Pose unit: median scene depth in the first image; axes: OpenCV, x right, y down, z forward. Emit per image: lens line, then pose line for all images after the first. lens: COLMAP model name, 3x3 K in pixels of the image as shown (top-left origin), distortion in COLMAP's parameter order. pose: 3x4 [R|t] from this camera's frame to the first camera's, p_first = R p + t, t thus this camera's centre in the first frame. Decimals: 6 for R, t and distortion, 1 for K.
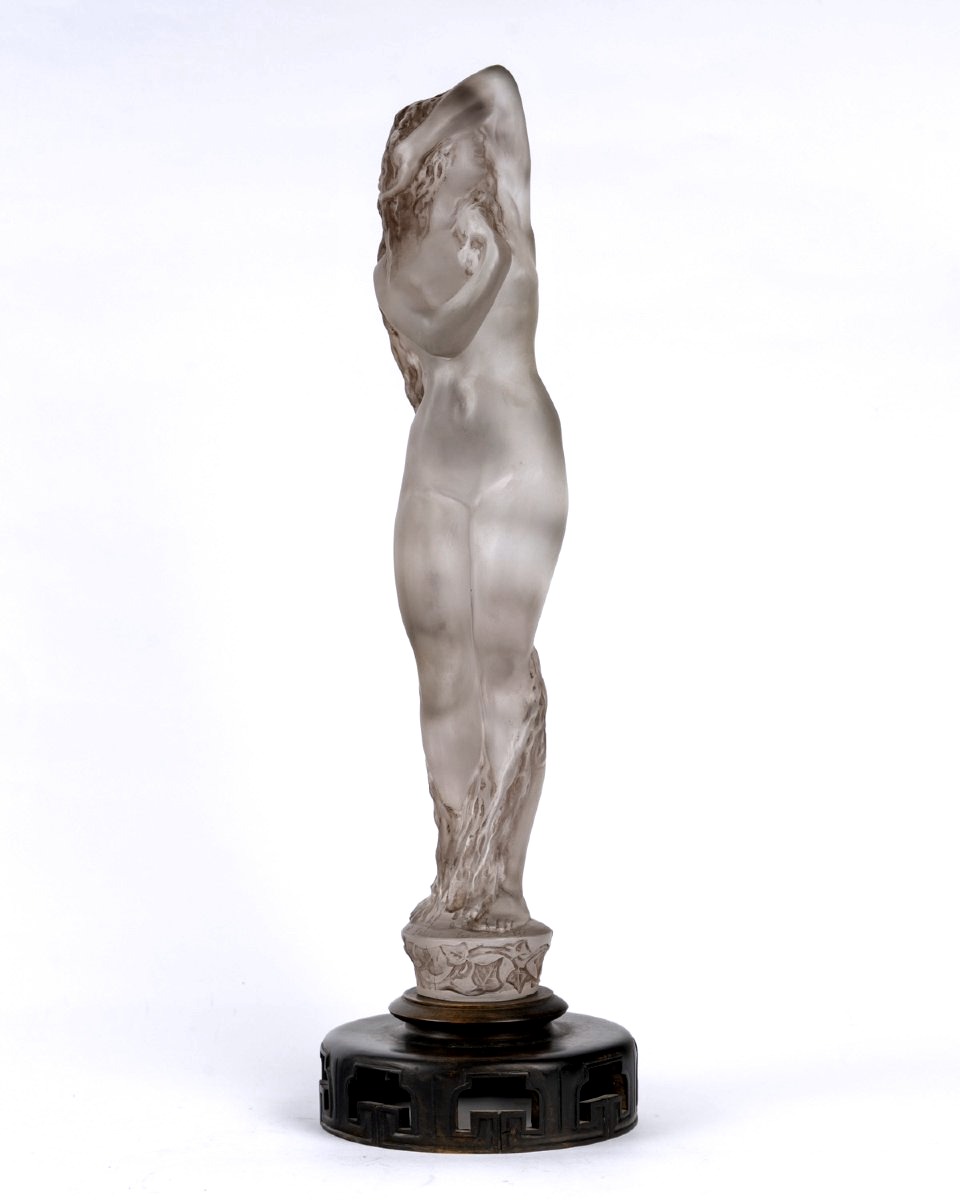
lens RADIAL K [[2540.9, 0, 478.2], [0, 2540.9, 600.3], [0, 0, 1]] dist [-0.116403, 0.000000]
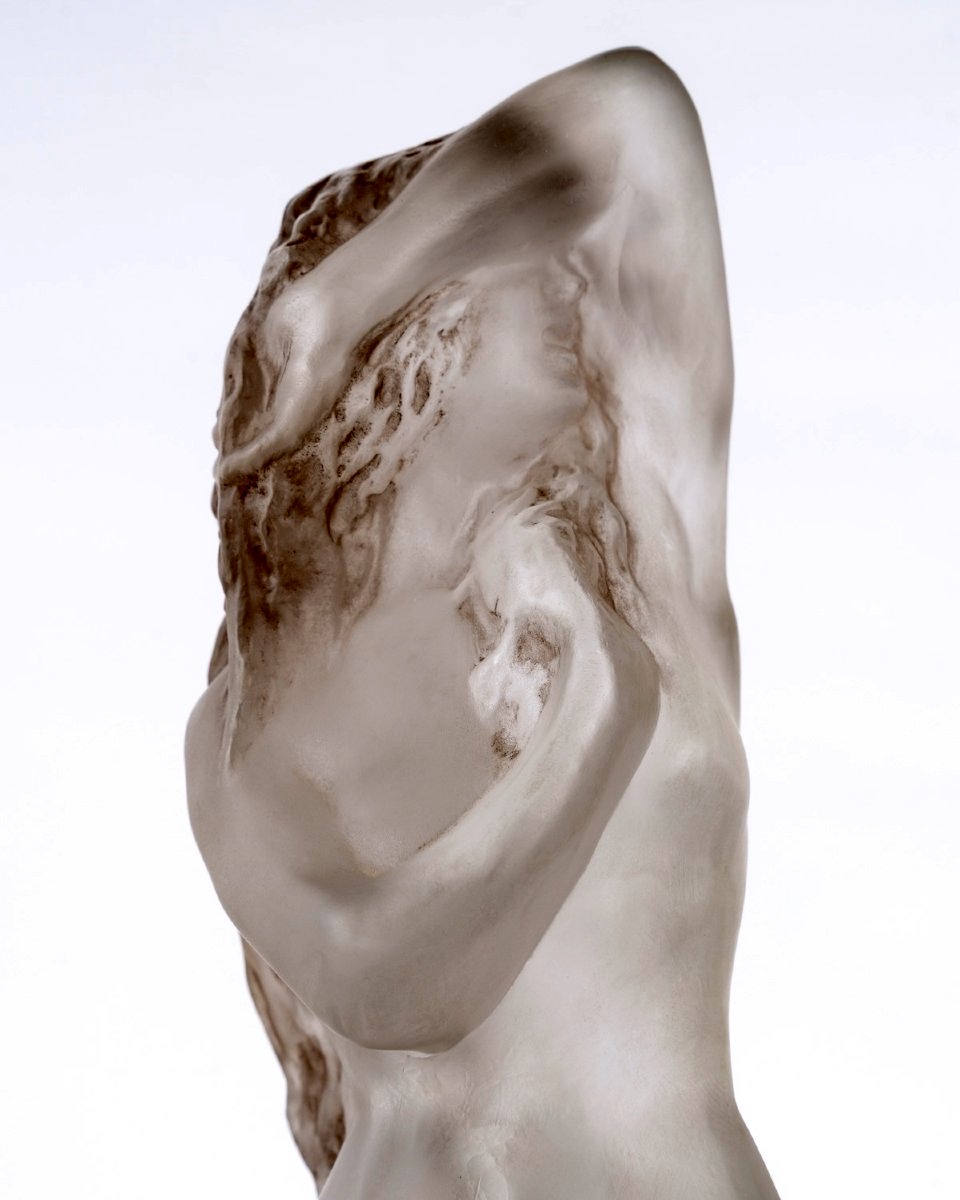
lens RADIAL K [[2540.9, 0, 480.1], [0, 2540.9, 599.2], [0, 0, 1]] dist [-0.116403, 0.000000]
pose [[0.997925, 0.038078, -0.051930, 0.007451], [-0.044703, 0.990102, -0.133042, -0.107239], [0.046351, 0.135087, 0.989749, 0.714822]]
